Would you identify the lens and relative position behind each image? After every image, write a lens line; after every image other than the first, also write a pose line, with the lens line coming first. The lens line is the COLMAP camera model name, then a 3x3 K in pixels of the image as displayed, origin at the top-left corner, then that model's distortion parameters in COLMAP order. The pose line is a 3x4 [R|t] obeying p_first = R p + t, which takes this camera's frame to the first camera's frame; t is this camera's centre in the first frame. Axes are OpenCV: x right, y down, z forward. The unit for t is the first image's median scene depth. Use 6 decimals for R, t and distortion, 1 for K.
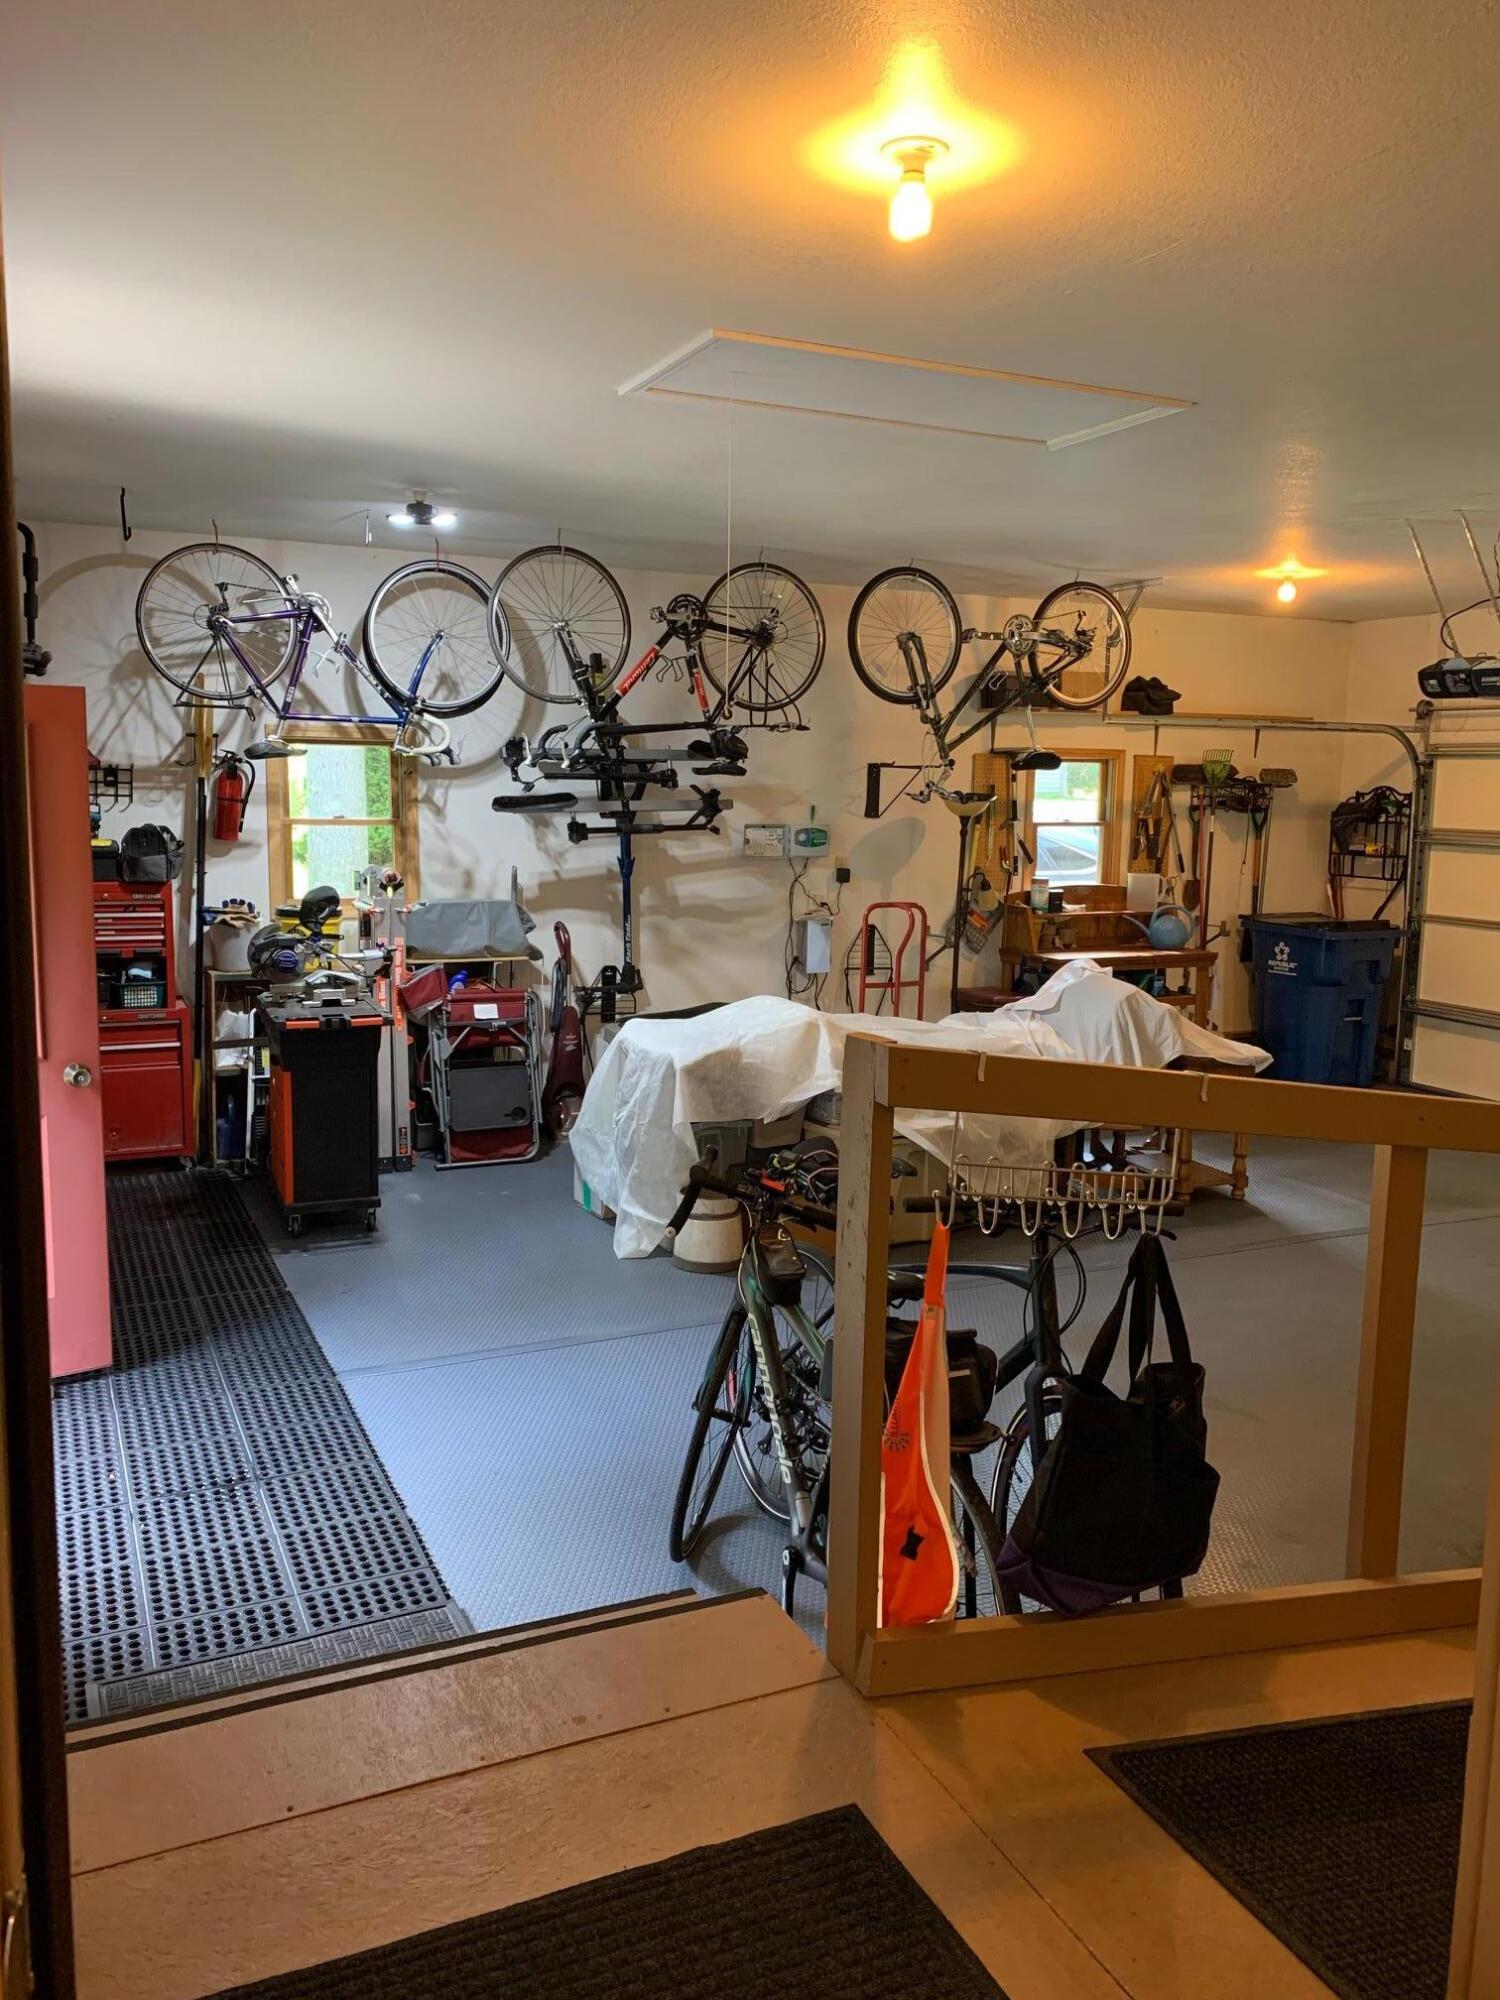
lens RADIAL K [[1525.2, 0, 751.2], [0, 1525.2, 998.3], [0, 0, 1]] dist [0.013310, -0.019242]
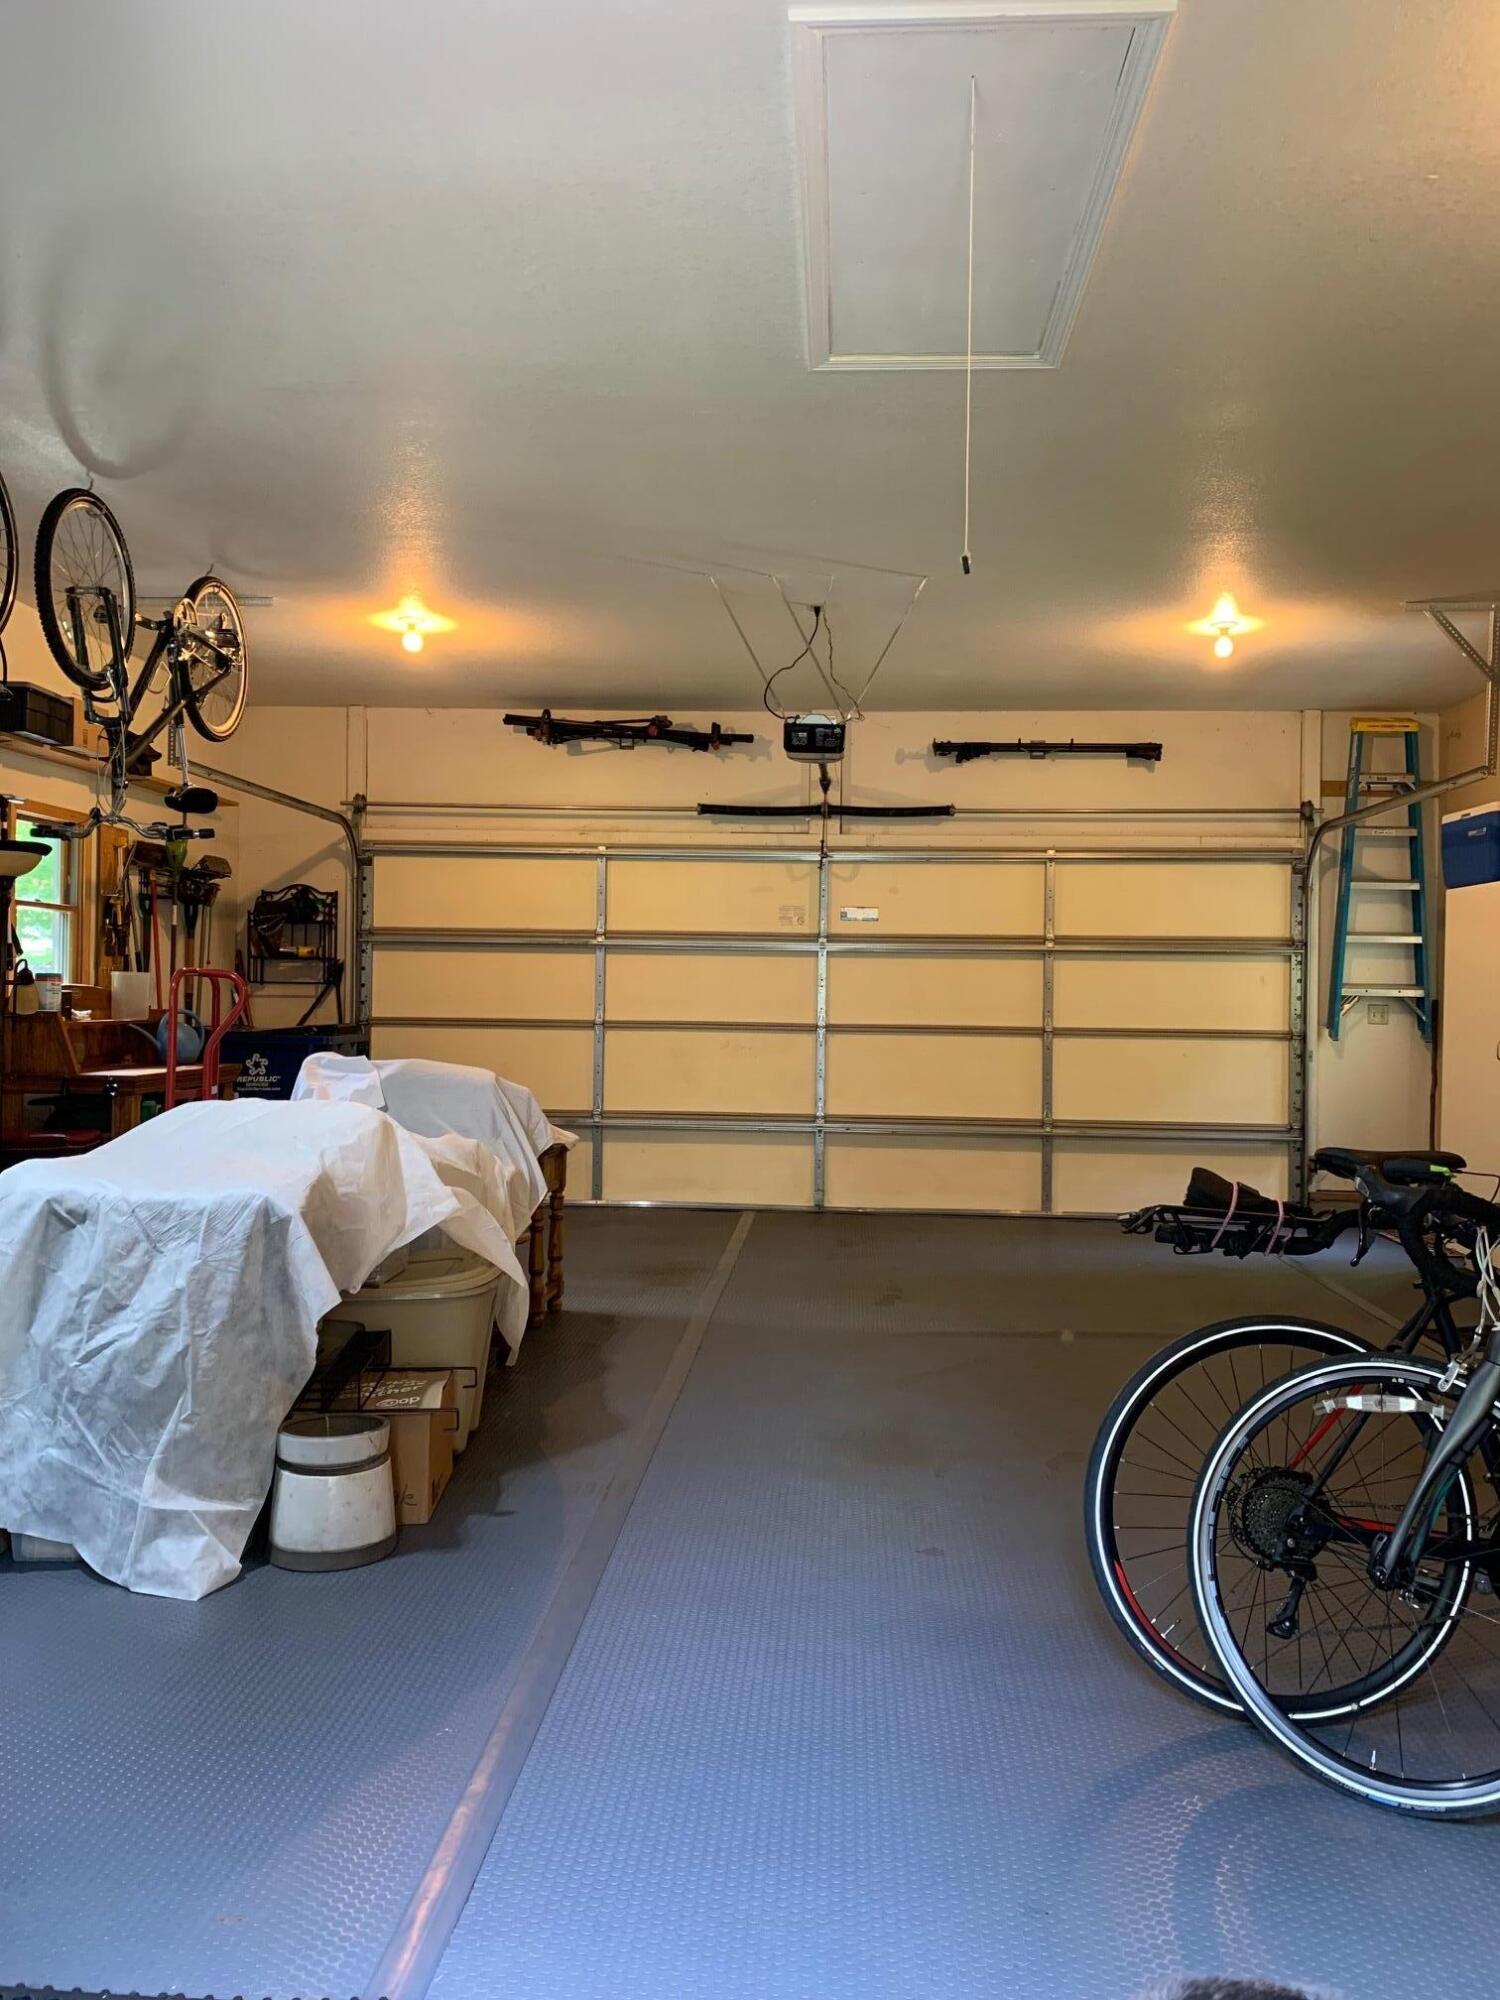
lens RADIAL K [[1525.2, 0, 749.4], [0, 1525.2, 1000.8], [0, 0, 1]] dist [0.013310, -0.019242]
pose [[0.493806, -0.008378, 0.869532, -0.266643], [0.109033, 0.992658, -0.052356, 0.009316], [-0.862709, 0.120661, 0.491094, 0.335492]]
